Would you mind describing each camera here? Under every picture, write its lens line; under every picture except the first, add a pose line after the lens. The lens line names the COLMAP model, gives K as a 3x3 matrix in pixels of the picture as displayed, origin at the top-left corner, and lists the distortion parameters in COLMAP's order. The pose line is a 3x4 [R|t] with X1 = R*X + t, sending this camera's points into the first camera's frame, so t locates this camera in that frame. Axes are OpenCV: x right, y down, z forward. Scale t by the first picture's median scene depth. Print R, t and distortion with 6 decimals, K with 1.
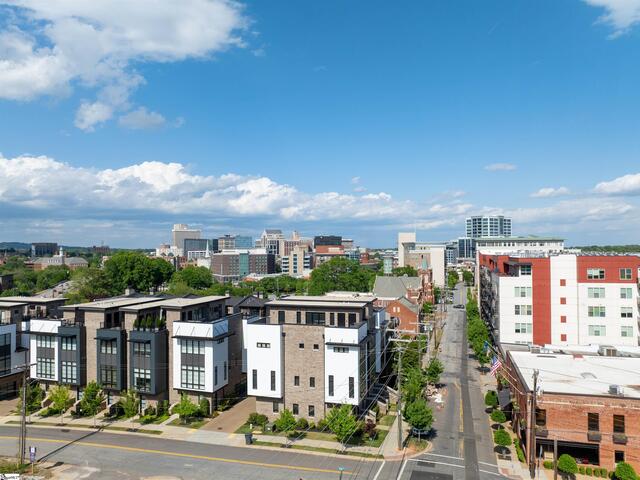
lens RADIAL K [[455.5, 0, 320.0], [0, 455.5, 240.0], [0, 0, 1]] dist [0.025997, 0.001810]
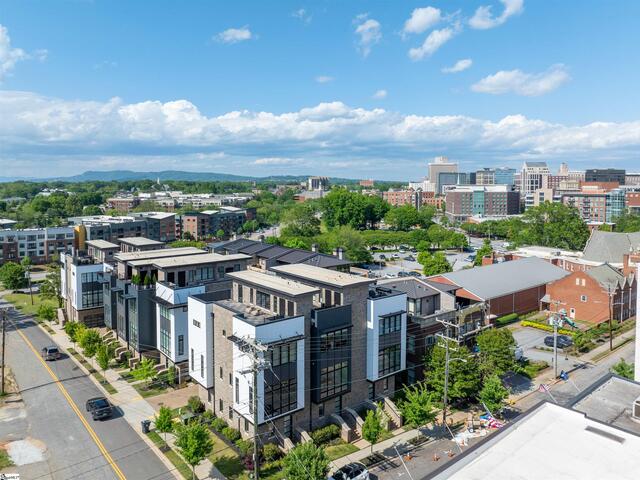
lens RADIAL K [[474.4, 0, 320.1], [0, 474.4, 210.6], [0, 0, 1]] dist [-0.003960, -0.003040]
pose [[0.838062, 0.037304, -0.544298, 0.225444], [0.006770, 0.996872, 0.078744, -0.020276], [0.545533, -0.069677, 0.835188, 0.164542]]
